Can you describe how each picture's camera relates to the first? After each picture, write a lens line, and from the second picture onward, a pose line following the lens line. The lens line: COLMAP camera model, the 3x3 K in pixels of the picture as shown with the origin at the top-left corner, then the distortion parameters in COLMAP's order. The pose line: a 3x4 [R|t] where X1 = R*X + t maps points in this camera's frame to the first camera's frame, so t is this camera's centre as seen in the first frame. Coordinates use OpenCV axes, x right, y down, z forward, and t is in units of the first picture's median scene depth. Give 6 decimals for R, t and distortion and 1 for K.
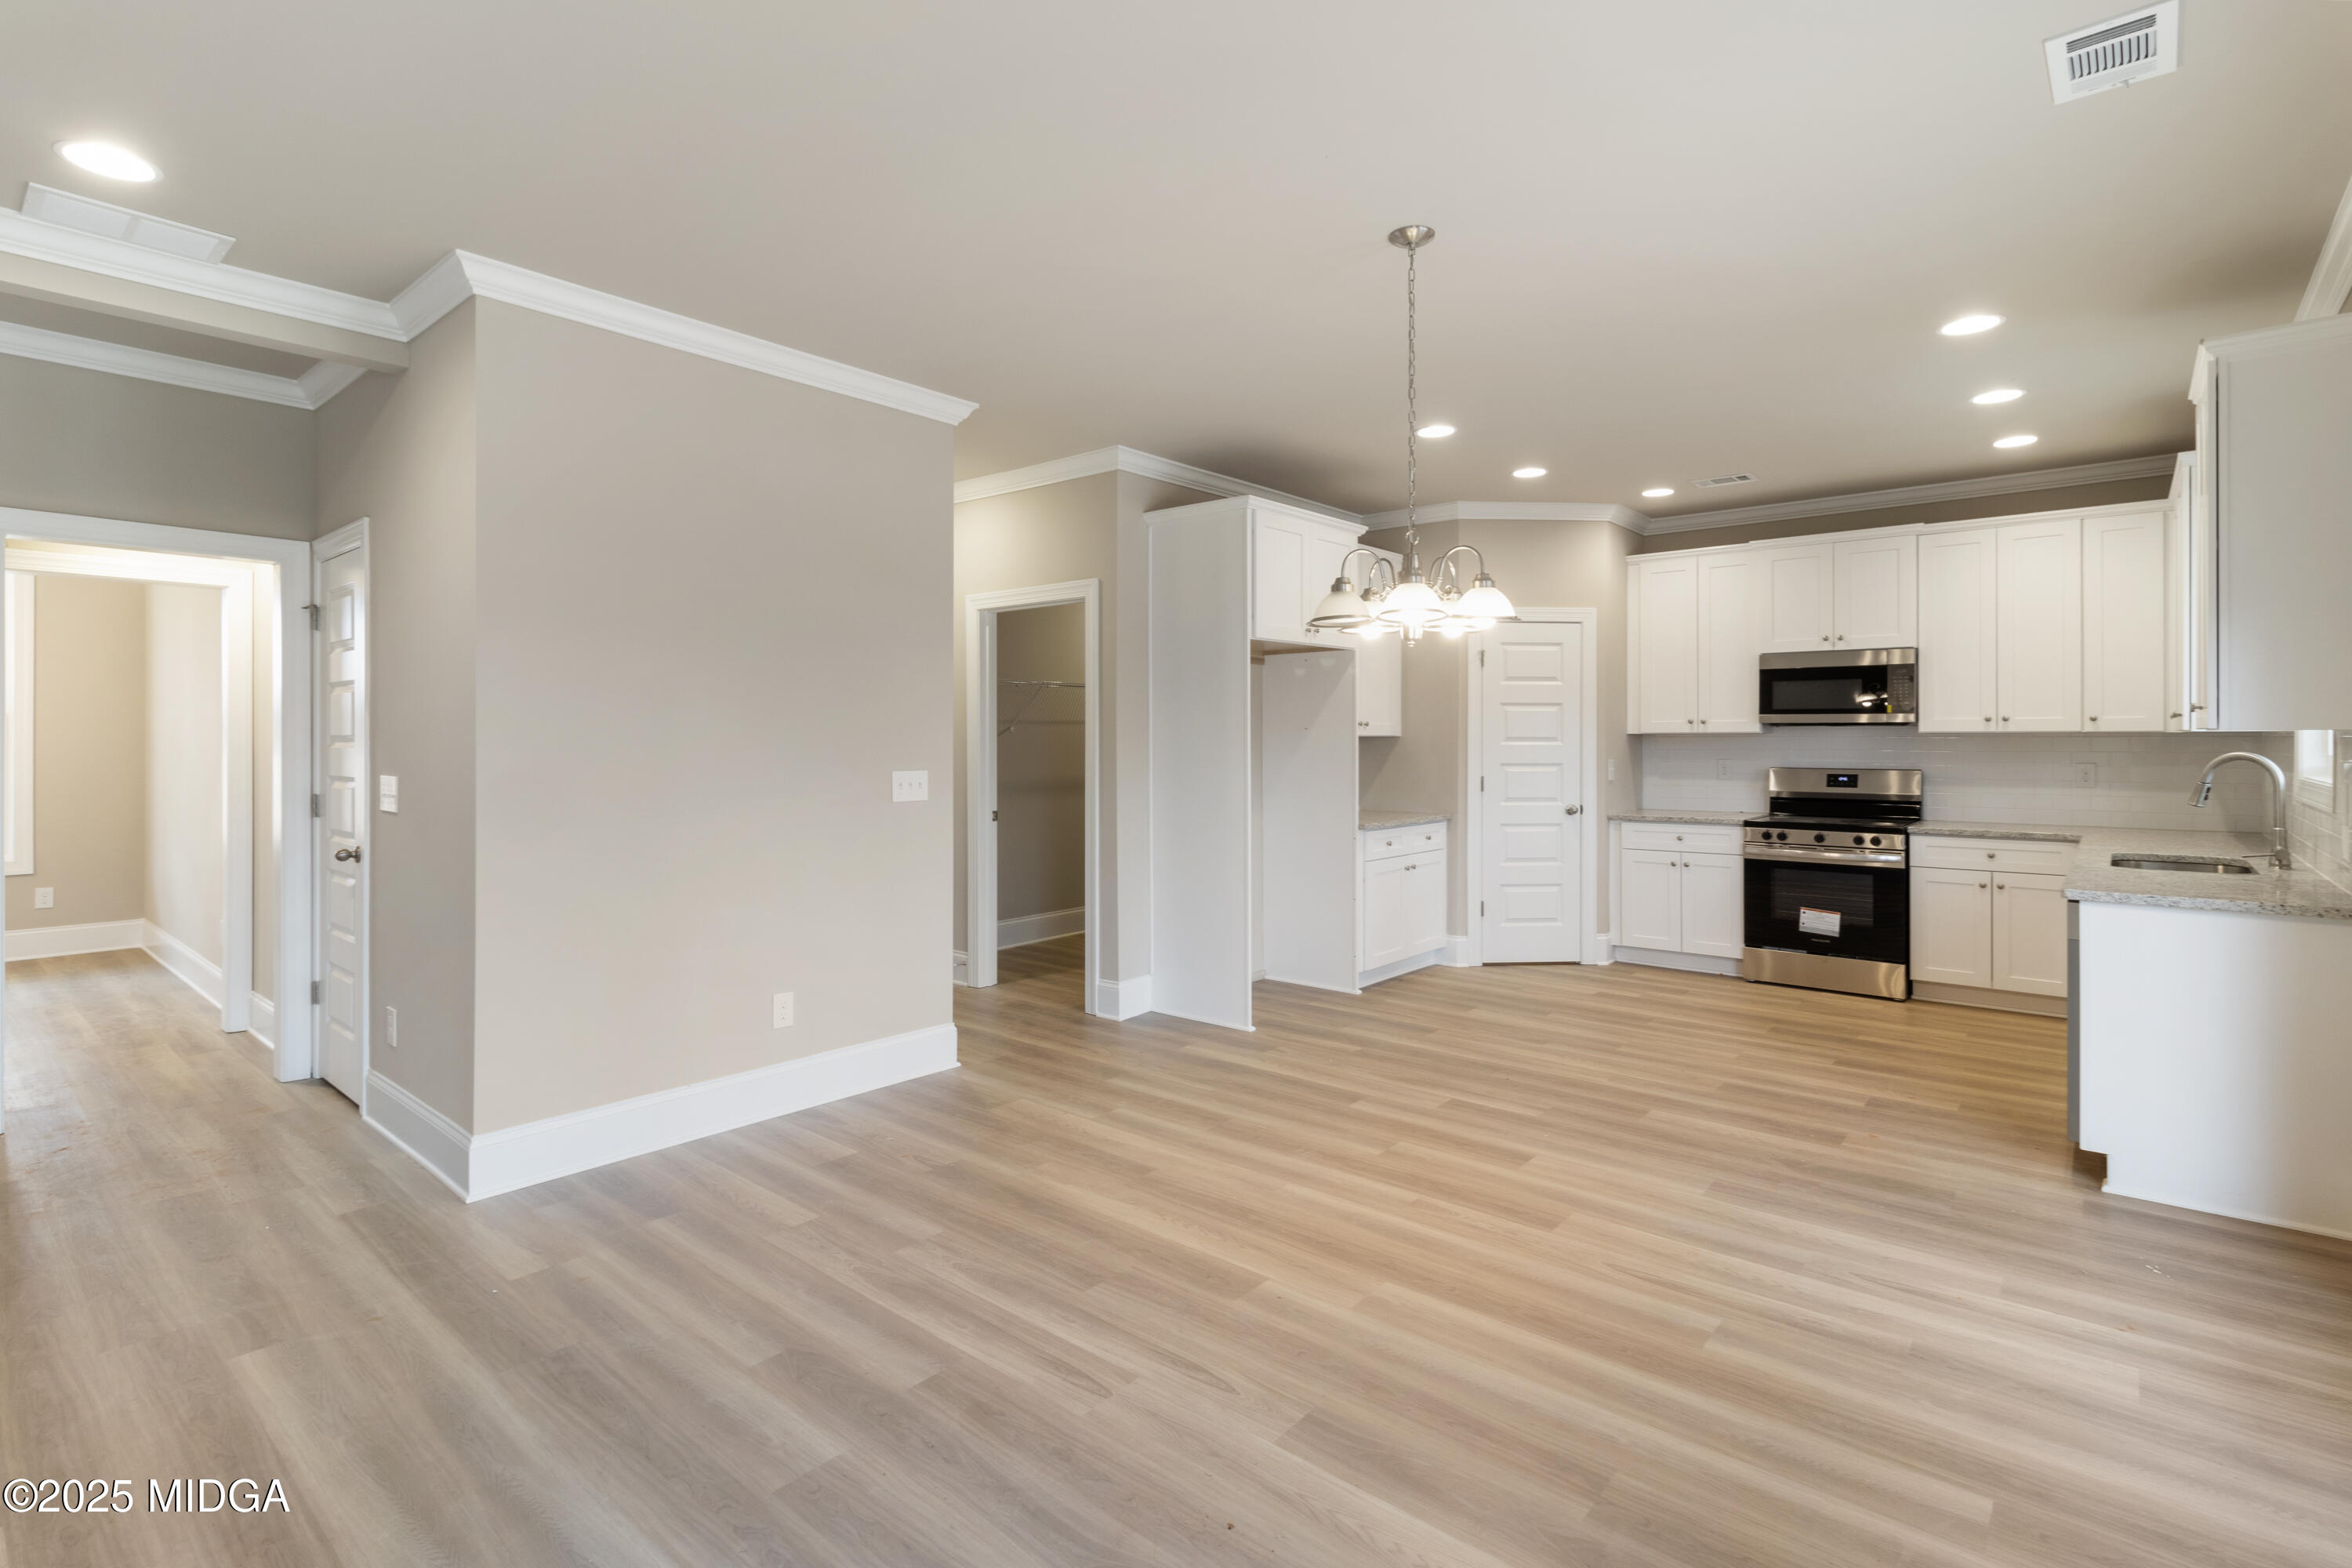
lens RADIAL K [[1109.6, 0, 1169.4], [0, 1109.6, 743.5], [0, 0, 1]] dist [0.004028, 0.001067]
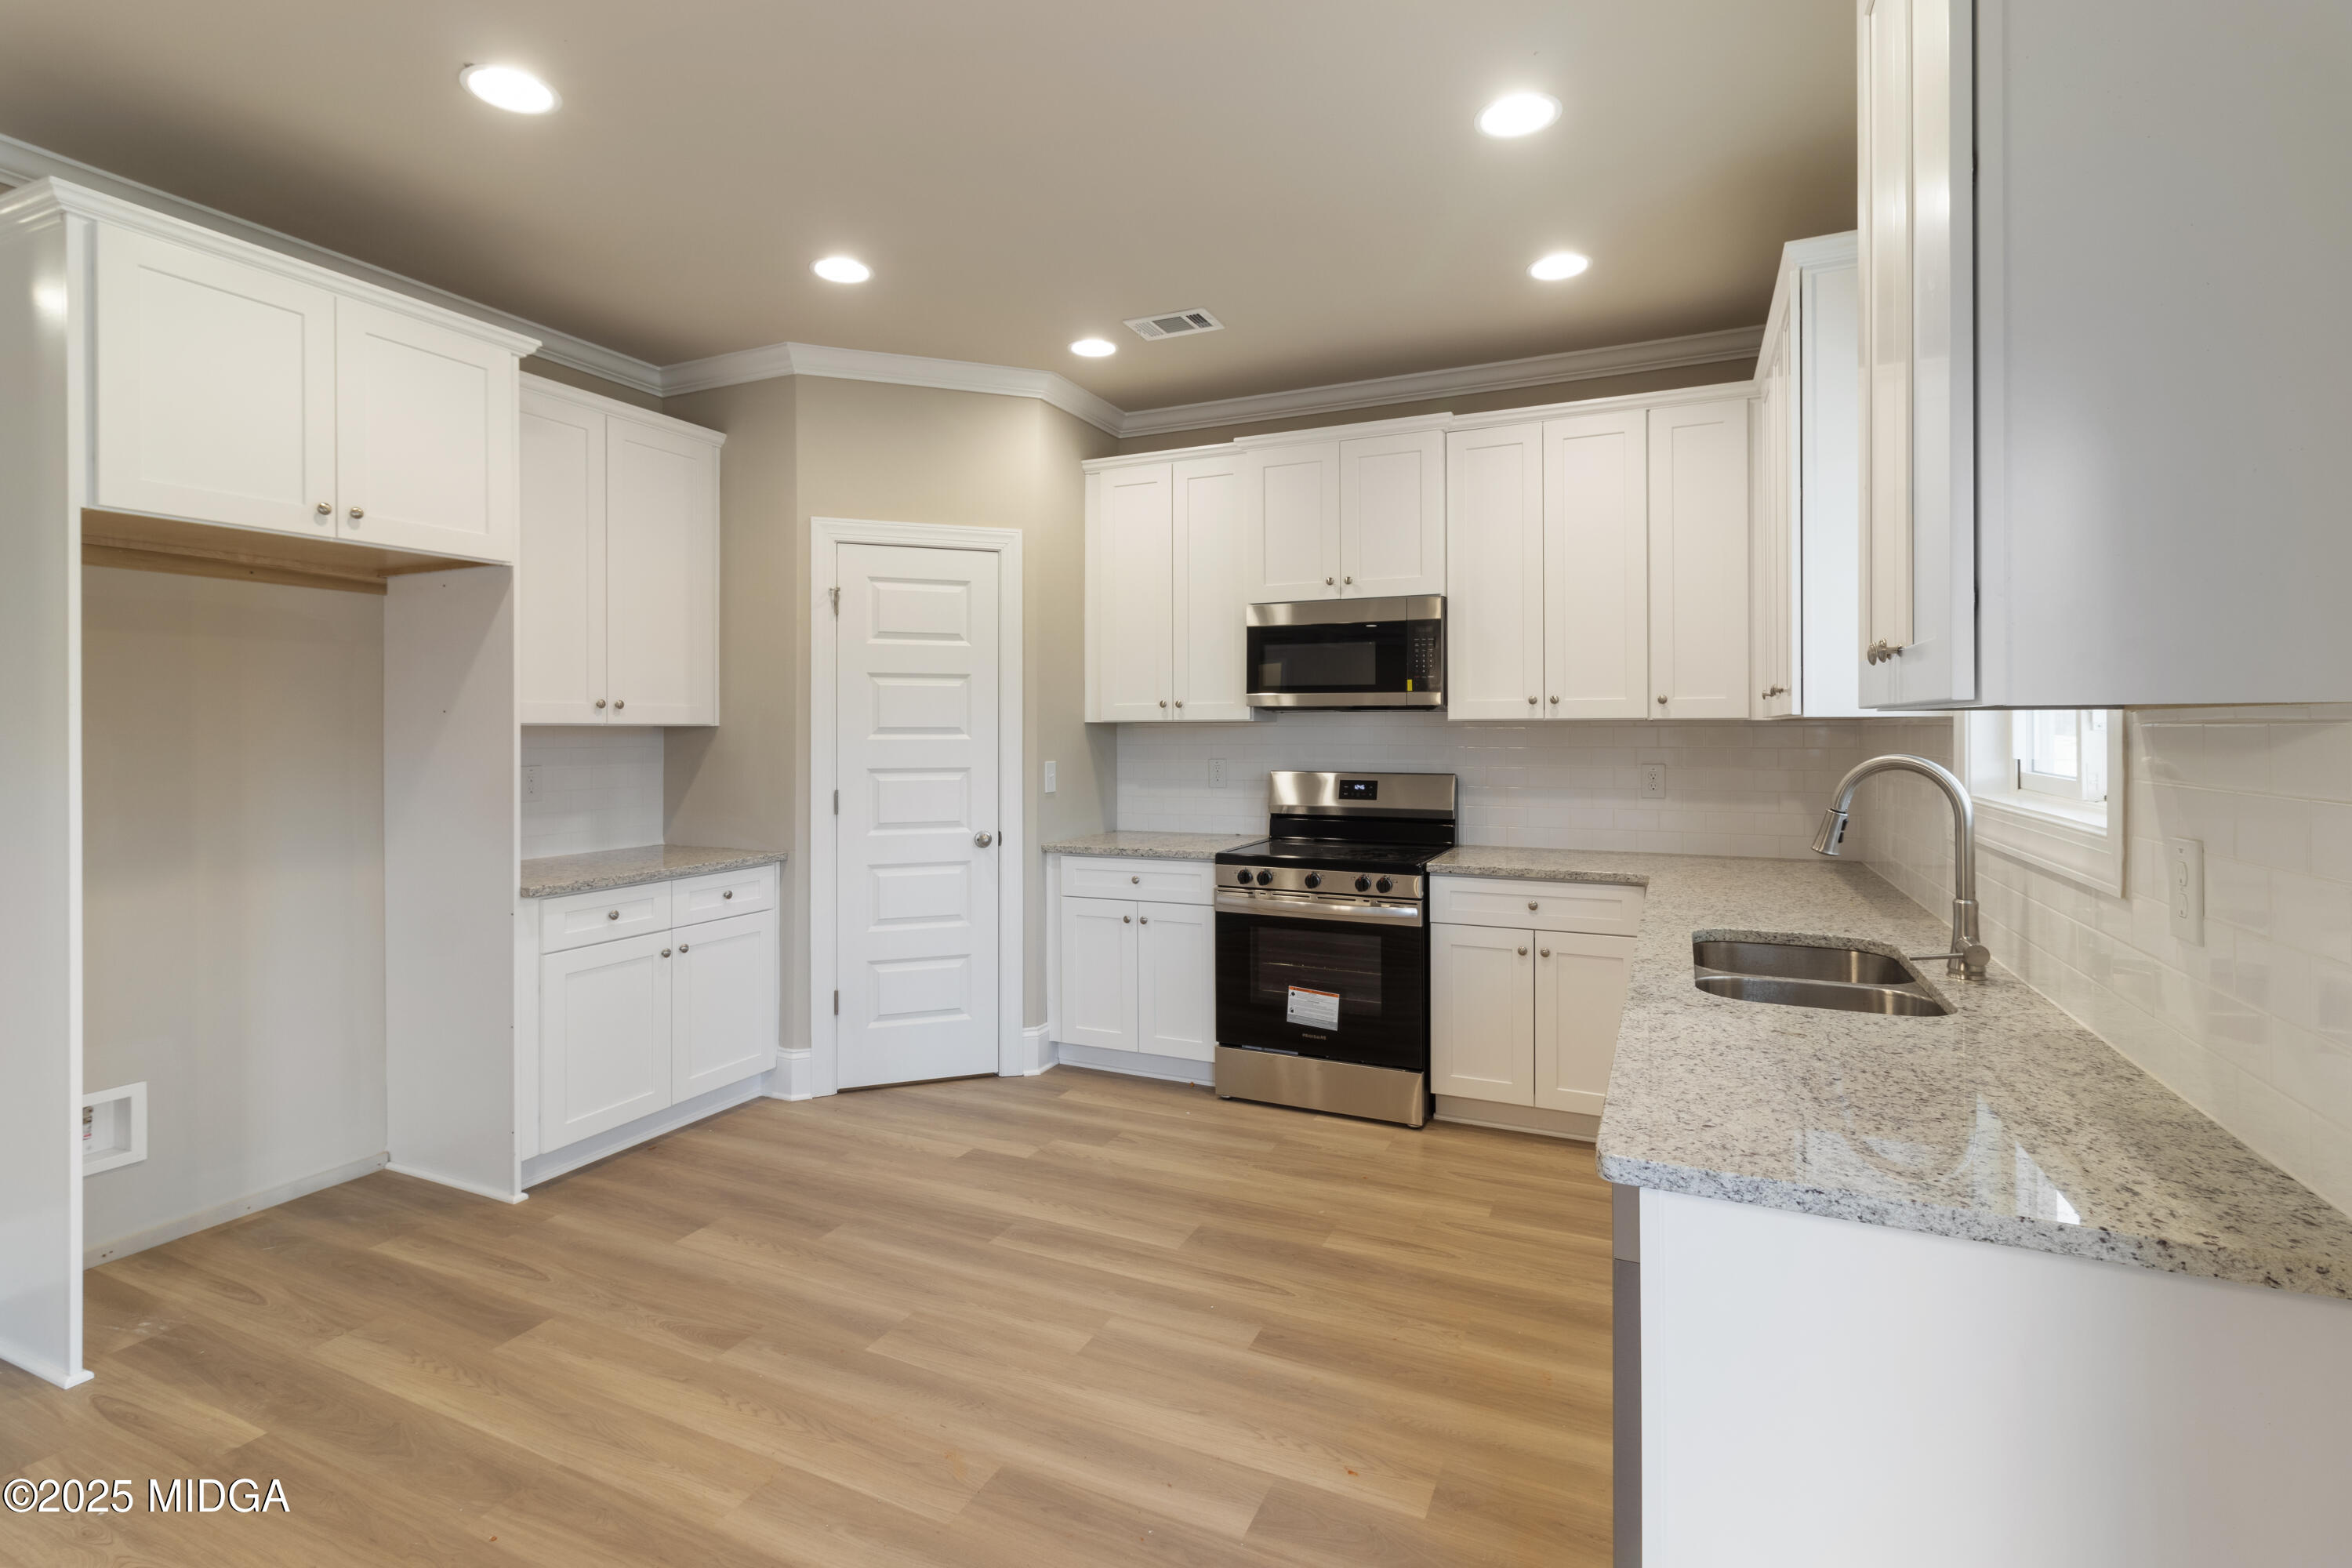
lens RADIAL K [[1109.6, 0, 1153.9], [0, 1109.6, 729.9], [0, 0, 1]] dist [0.004028, 0.001067]
pose [[0.964823, -0.000223, 0.262900, 0.323439], [0.001258, 0.999992, -0.003772, -0.001711], [-0.262897, 0.003970, 0.964816, 0.392725]]
